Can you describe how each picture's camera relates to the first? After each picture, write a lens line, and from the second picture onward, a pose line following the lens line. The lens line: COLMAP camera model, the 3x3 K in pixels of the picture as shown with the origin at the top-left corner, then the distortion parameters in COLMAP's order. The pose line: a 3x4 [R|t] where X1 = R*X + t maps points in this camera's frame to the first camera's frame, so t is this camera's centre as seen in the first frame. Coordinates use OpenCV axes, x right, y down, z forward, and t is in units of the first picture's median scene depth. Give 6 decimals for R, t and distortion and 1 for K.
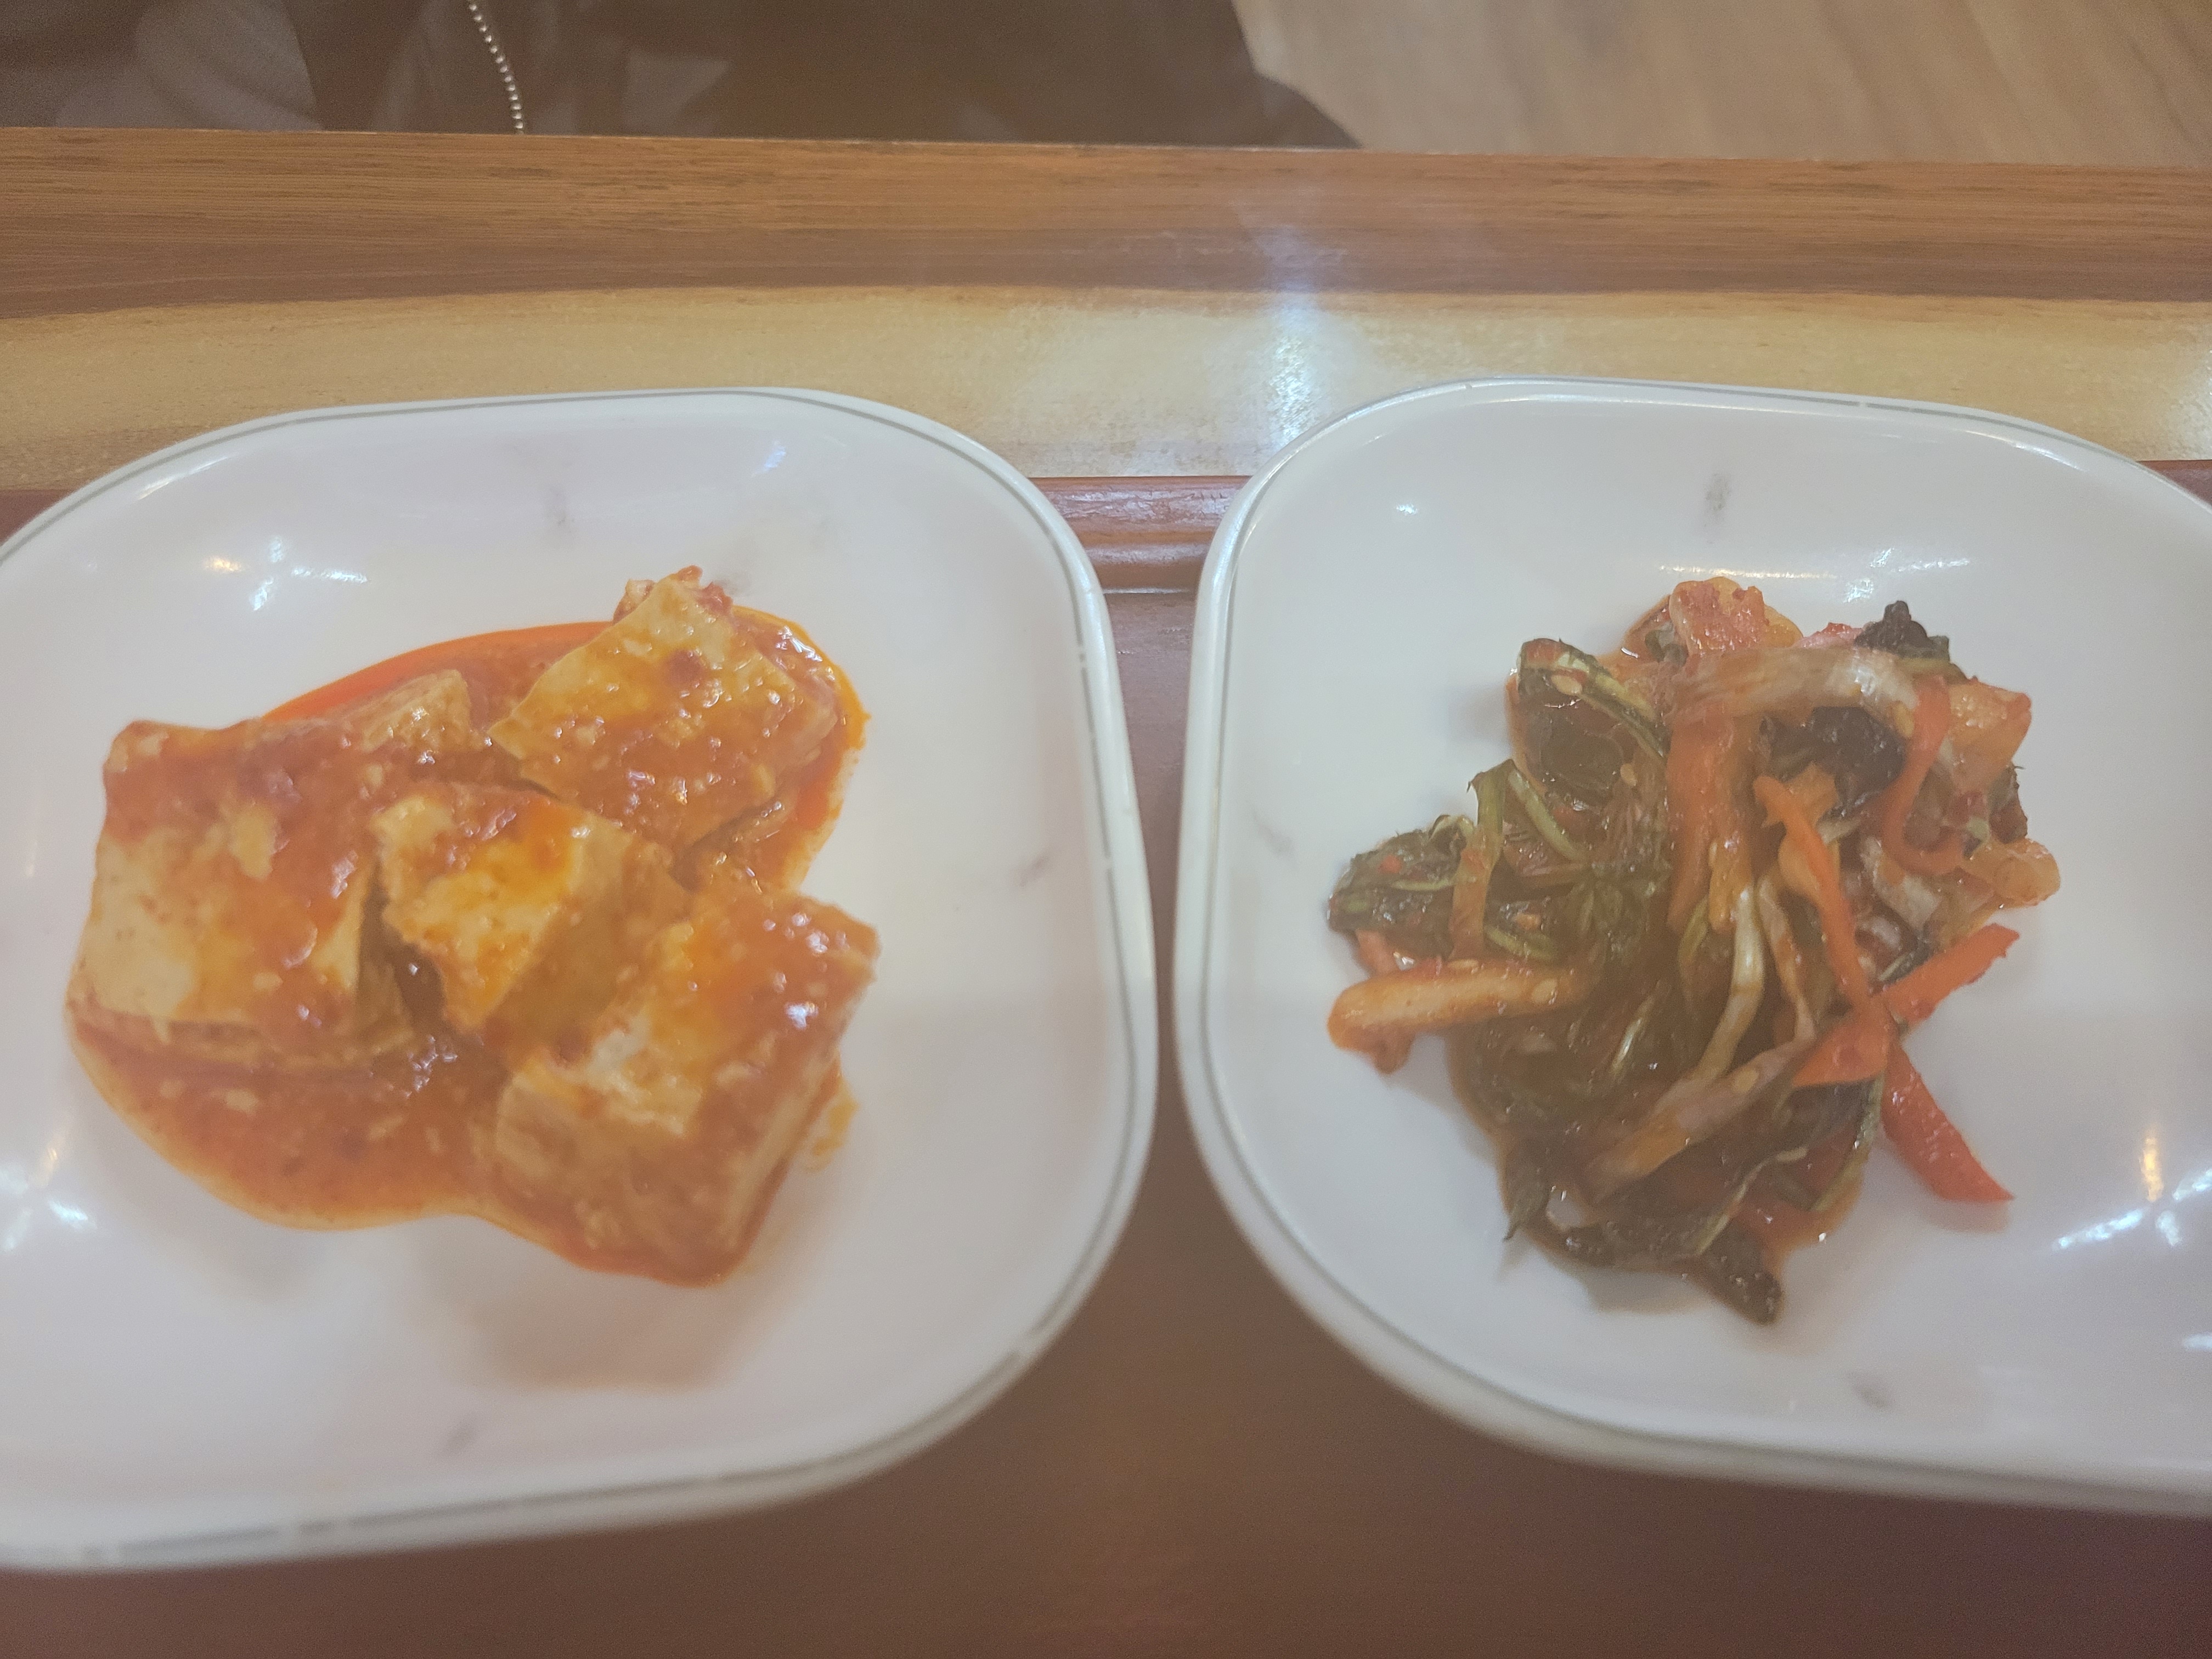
lens RADIAL K [[1726.6, 0, 1119.4], [0, 1726.6, 826.7], [0, 0, 1]] dist [-0.000760, -0.004610]
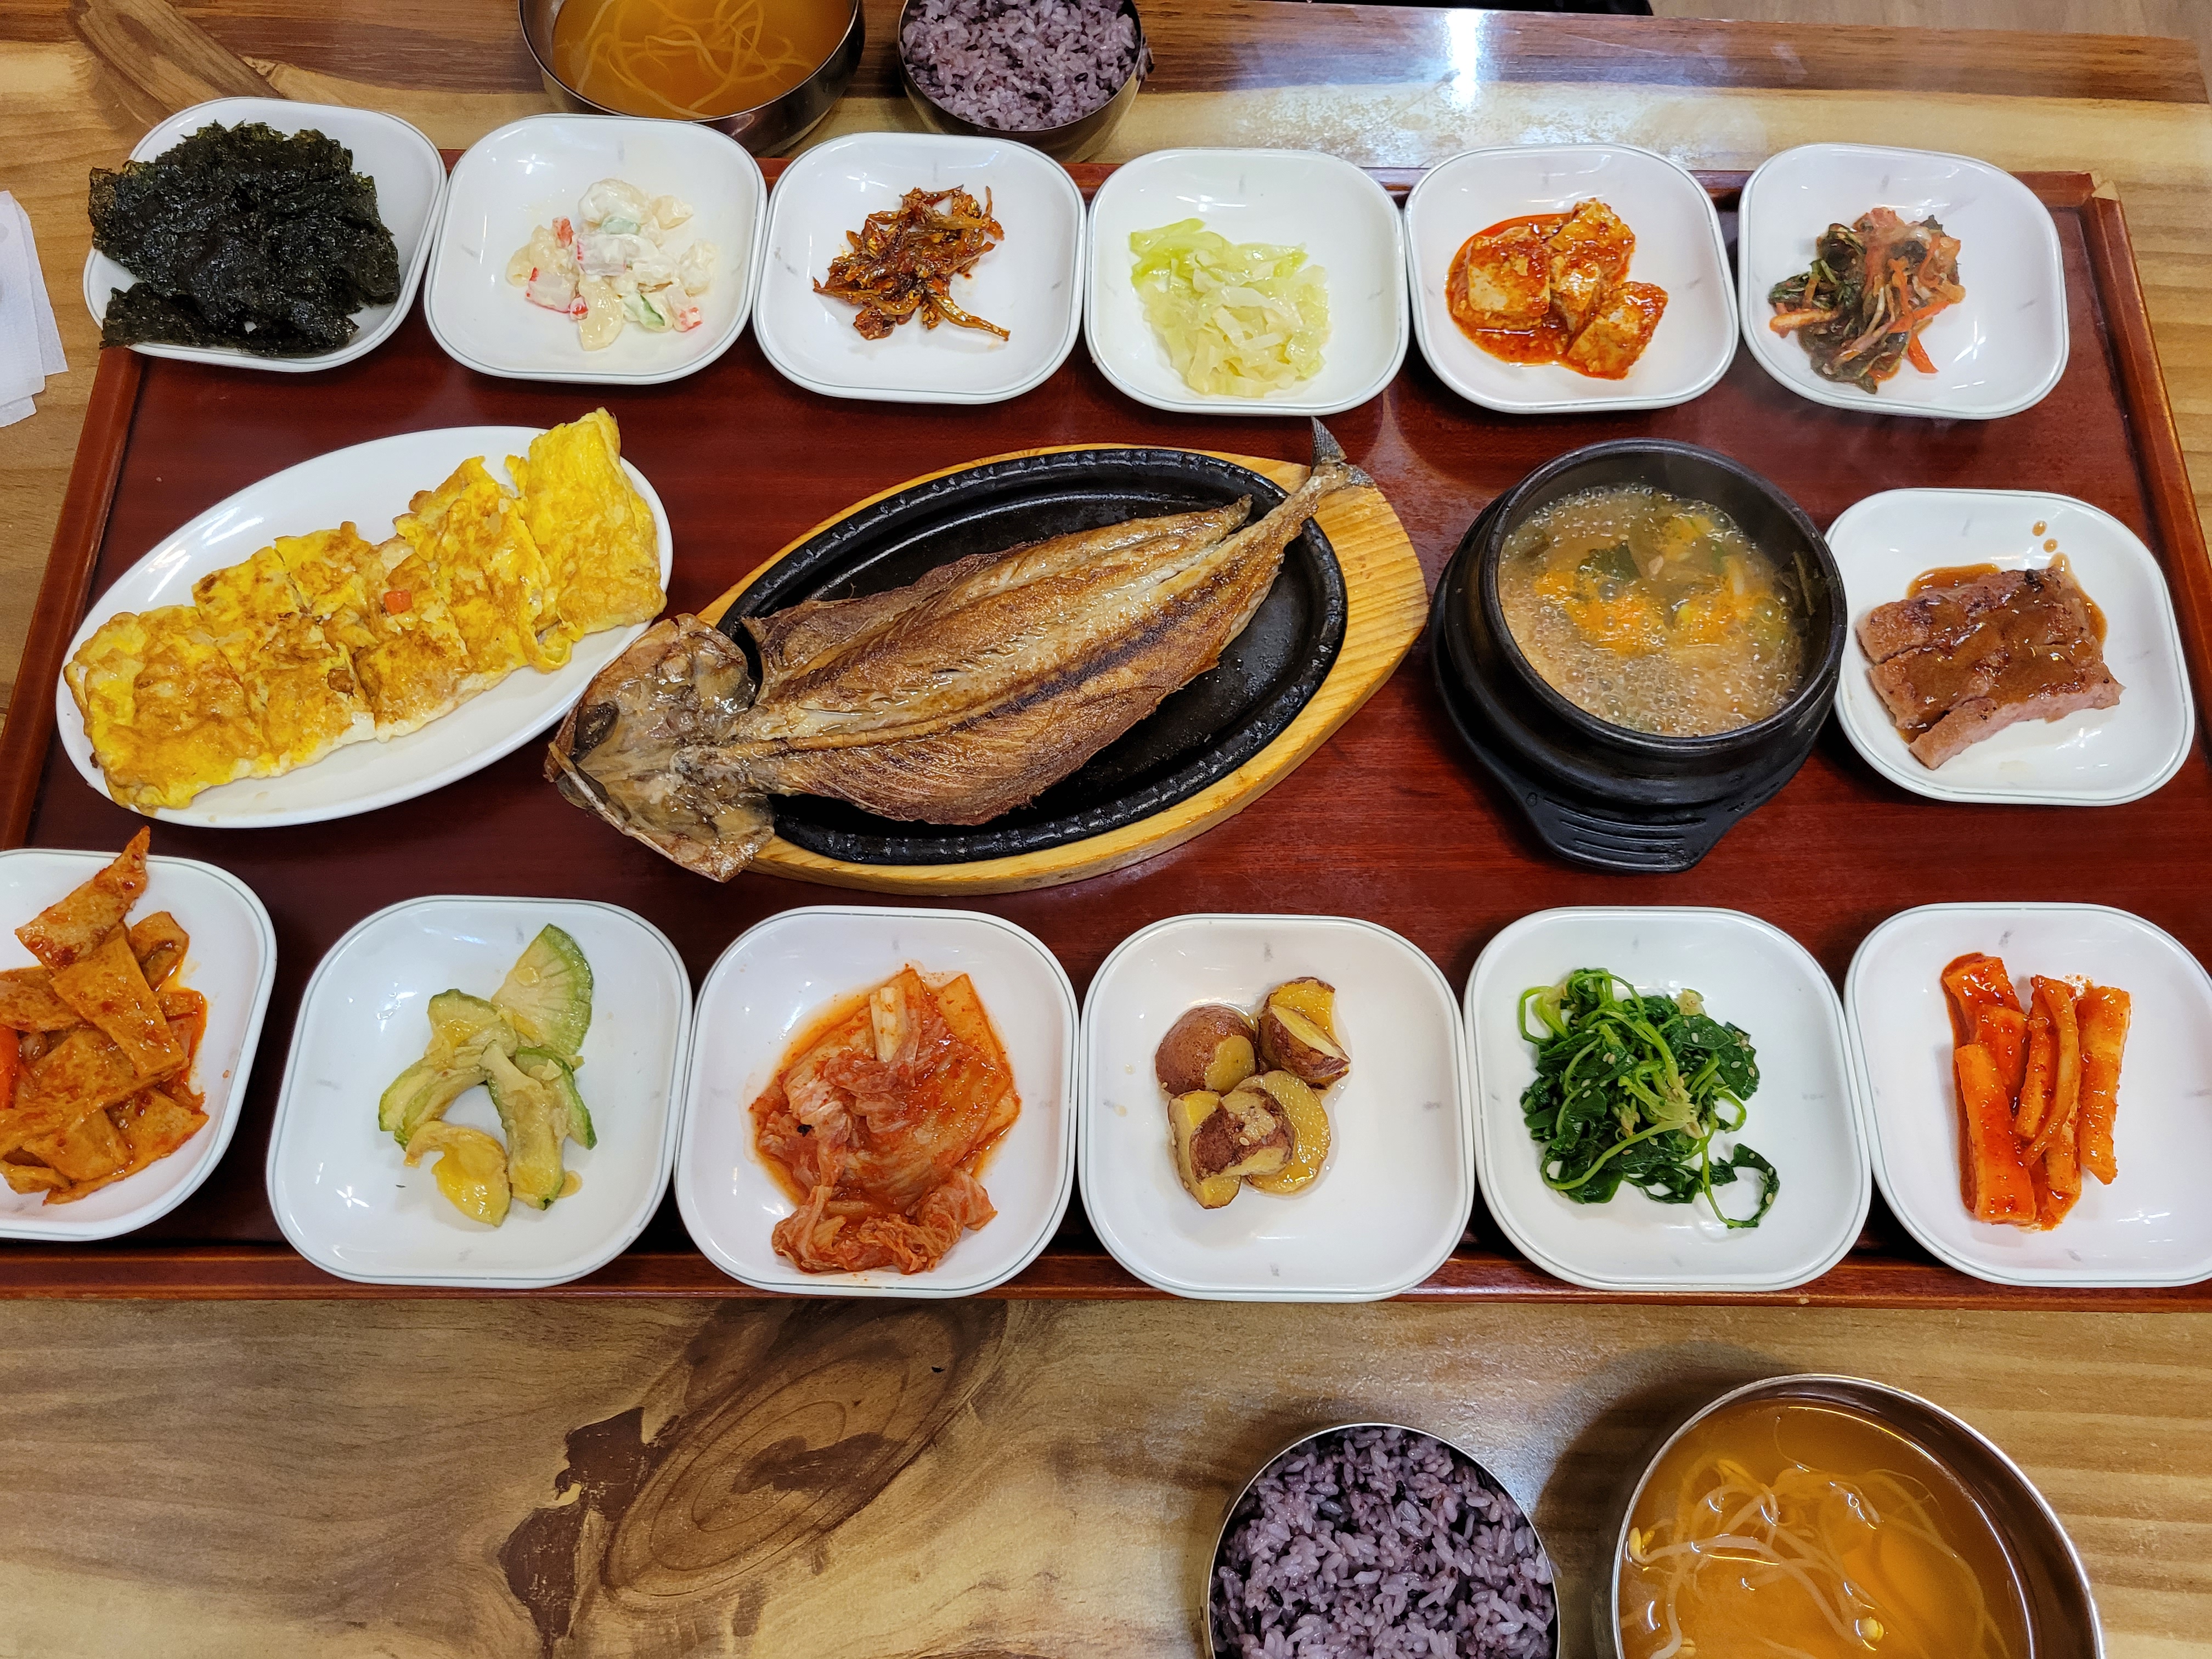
lens RADIAL K [[1641.2, 0, 1117.5], [0, 1641.2, 828.1], [0, 0, 1]] dist [0.007721, 0.006220]
pose [[0.998502, 0.040230, -0.037096, -1.205670], [-0.030754, 0.973249, 0.227685, 0.431576], [0.045263, -0.226203, 0.973028, -3.053499]]
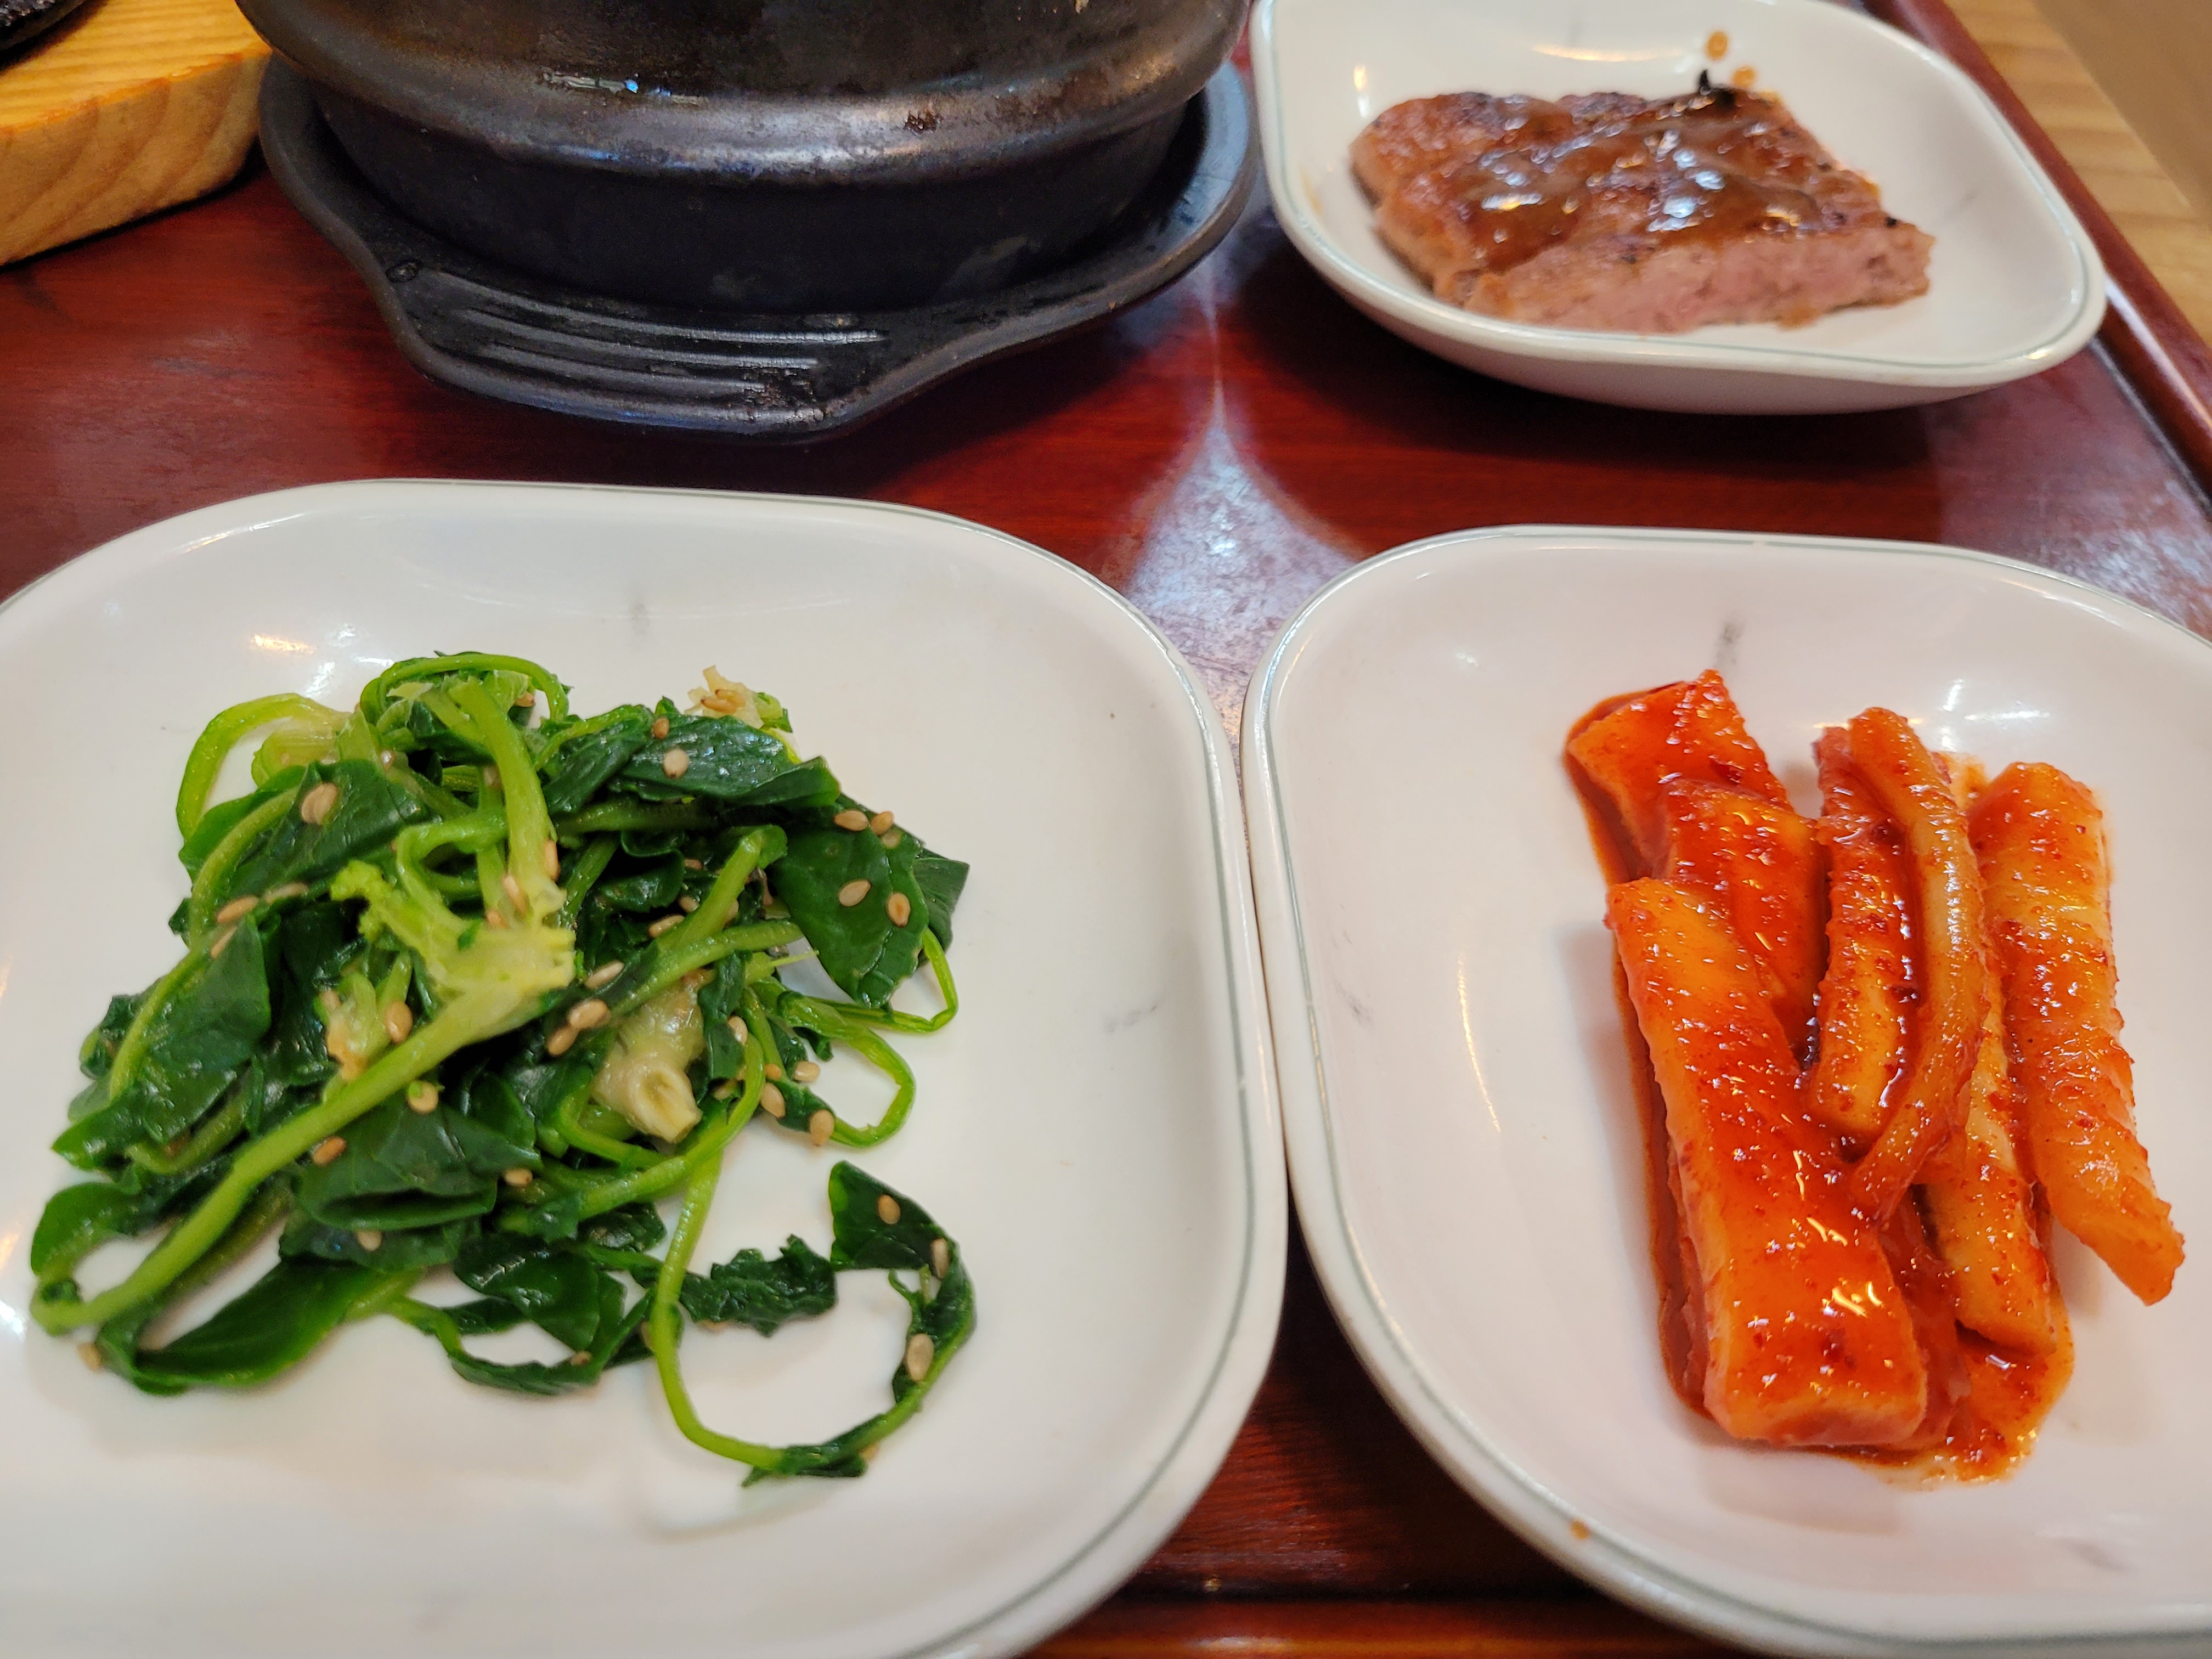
lens RADIAL K [[1726.6, 0, 1119.4], [0, 1726.6, 826.7], [0, 0, 1]] dist [-0.000760, -0.004610]
pose [[0.997538, 0.050602, 0.048547, -0.022888], [-0.044759, 0.992391, -0.114705, 1.619624], [-0.053982, 0.112249, 0.992213, -0.981866]]
